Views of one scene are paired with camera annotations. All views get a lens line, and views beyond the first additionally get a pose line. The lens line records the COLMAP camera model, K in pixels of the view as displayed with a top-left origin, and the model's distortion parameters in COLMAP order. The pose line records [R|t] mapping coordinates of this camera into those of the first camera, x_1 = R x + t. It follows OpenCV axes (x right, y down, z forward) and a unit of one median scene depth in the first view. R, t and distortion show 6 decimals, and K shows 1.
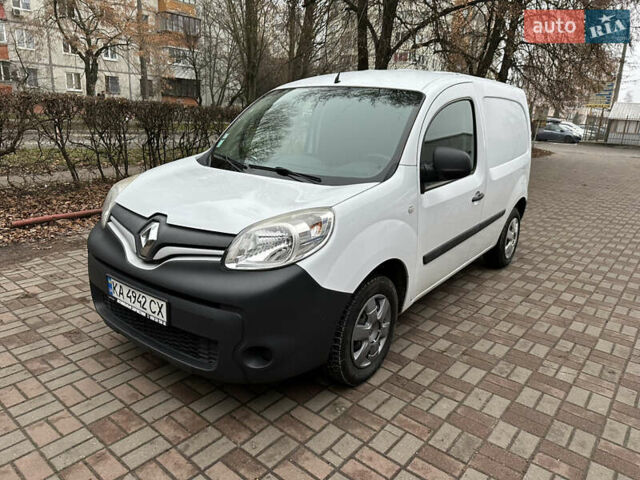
lens RADIAL K [[436.5, 0, 321.4], [0, 436.5, 241.4], [0, 0, 1]] dist [0.023717, -0.029849]
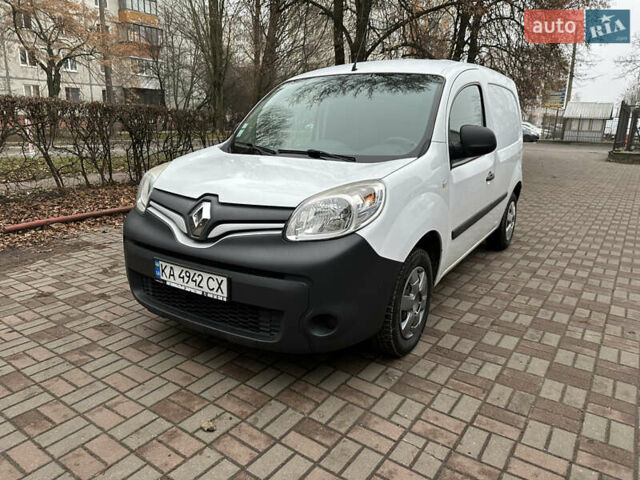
lens RADIAL K [[436.5, 0, 319.2], [0, 436.5, 234.7], [0, 0, 1]] dist [0.023717, -0.029849]
pose [[0.996726, -0.042690, 0.068669, -0.158903], [0.044815, 0.998554, -0.029701, 0.061127], [-0.067302, 0.032682, 0.997197, -0.016038]]
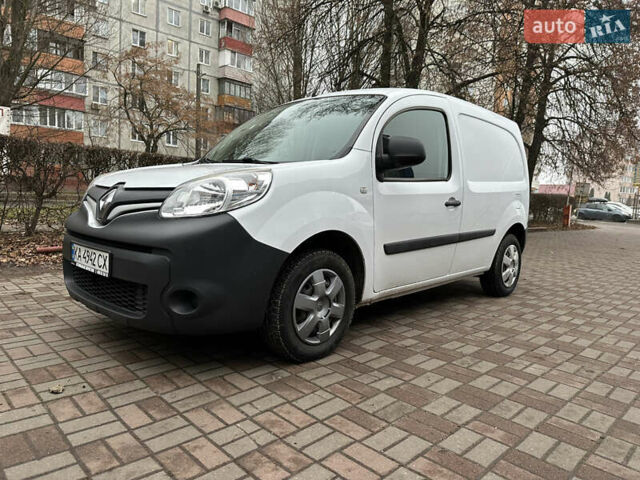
lens RADIAL K [[436.5, 0, 324.8], [0, 436.5, 244.2], [0, 0, 1]] dist [0.023717, -0.029849]
pose [[0.995056, 0.013572, -0.098381, 0.205659], [-0.031169, 0.983244, -0.179610, 0.225391], [0.094295, 0.181789, 0.978806, 0.009873]]
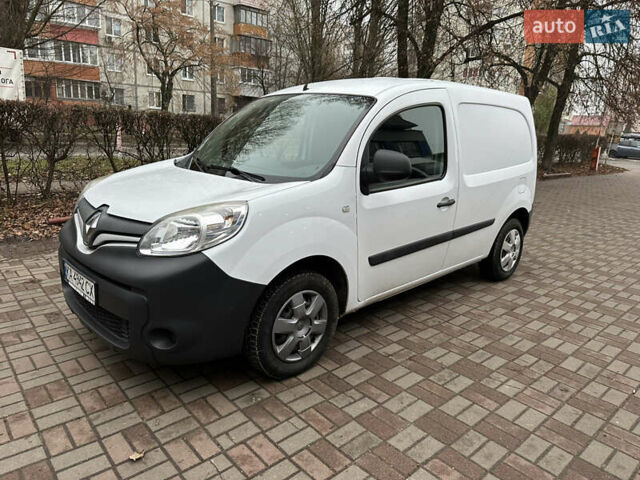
lens RADIAL K [[436.5, 0, 325.2], [0, 436.5, 236.3], [0, 0, 1]] dist [0.023717, -0.029849]
pose [[0.989054, 0.034773, -0.143398, 0.288846], [-0.041320, 0.998223, -0.042932, 0.033913], [0.141650, 0.048387, 0.988733, -0.009535]]
